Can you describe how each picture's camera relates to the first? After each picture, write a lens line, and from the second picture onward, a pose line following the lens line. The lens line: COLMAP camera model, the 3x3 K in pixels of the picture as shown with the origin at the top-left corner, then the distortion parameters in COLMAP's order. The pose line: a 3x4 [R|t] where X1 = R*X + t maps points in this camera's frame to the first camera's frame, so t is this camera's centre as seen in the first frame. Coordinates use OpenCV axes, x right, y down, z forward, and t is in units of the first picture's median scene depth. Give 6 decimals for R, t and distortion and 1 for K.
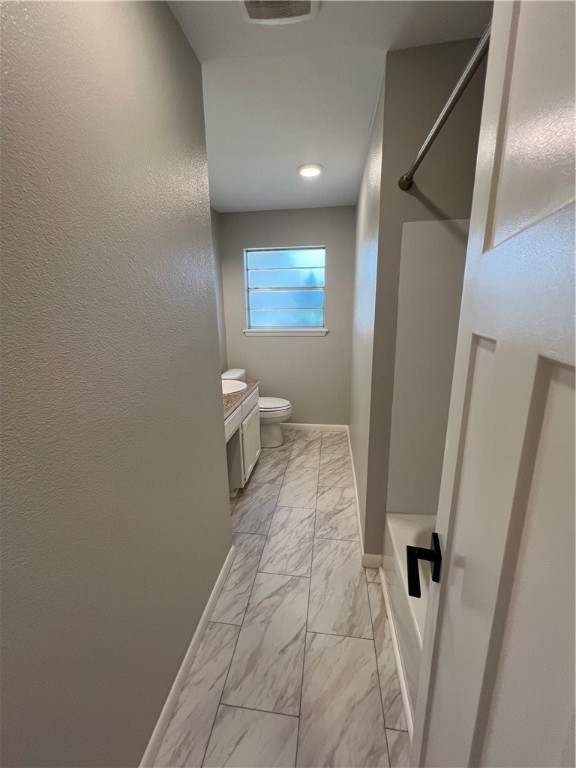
lens RADIAL K [[306.9, 0, 290.9], [0, 306.9, 384.0], [0, 0, 1]] dist [-0.005230, 0.001553]
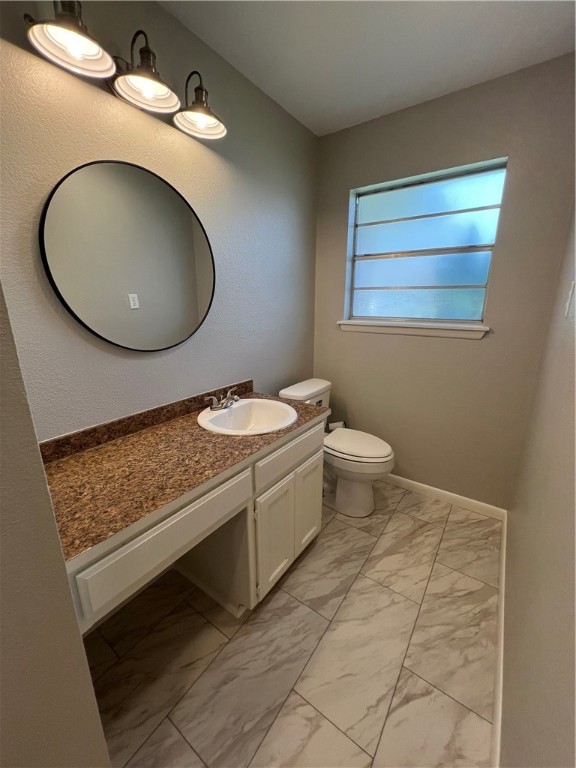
lens RADIAL K [[306.9, 0, 293.0], [0, 306.9, 382.2], [0, 0, 1]] dist [-0.005230, 0.001553]
pose [[0.886975, 0.131258, -0.442772, 0.093713], [-0.123278, 0.991263, 0.046903, -0.093887], [0.445060, 0.012983, 0.895406, 0.533376]]
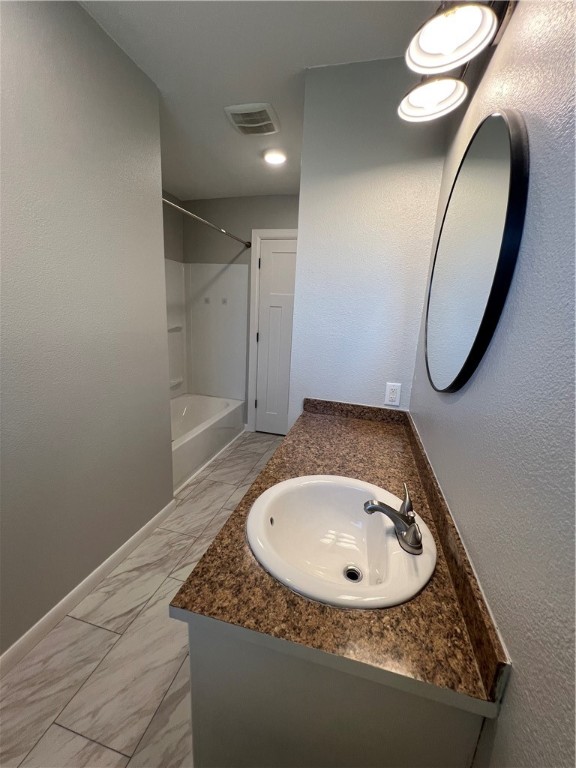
lens RADIAL K [[306.9, 0, 288.8], [0, 306.9, 380.7], [0, 0, 1]] dist [-0.005230, 0.001553]
pose [[-0.990830, -0.064162, 0.118907, -0.225210], [-0.004250, 0.894418, 0.447212, -0.277352], [-0.135047, 0.442605, -0.886489, 1.276825]]
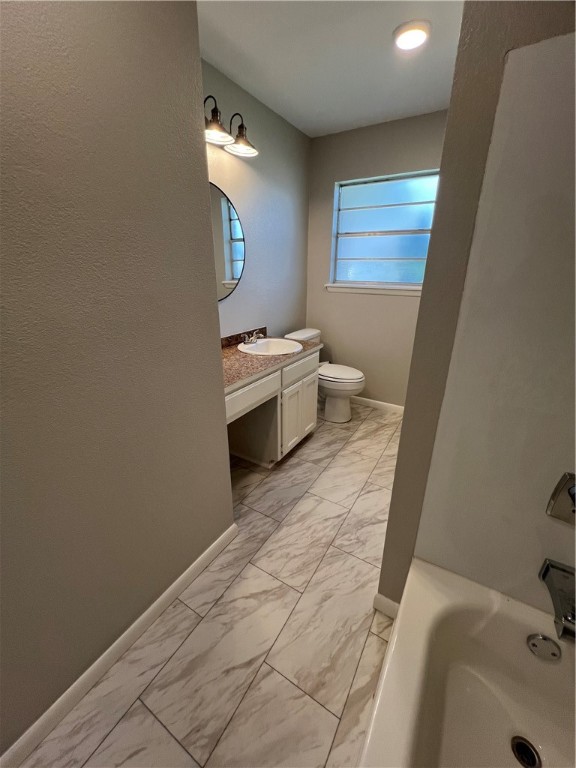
lens RADIAL K [[306.9, 0, 291.3], [0, 306.9, 383.5], [0, 0, 1]] dist [-0.005230, 0.001553]
pose [[0.915997, 0.158594, -0.368506, 0.171127], [-0.112703, 0.983281, 0.143029, -0.019714], [0.385028, -0.089482, 0.918556, 0.203315]]
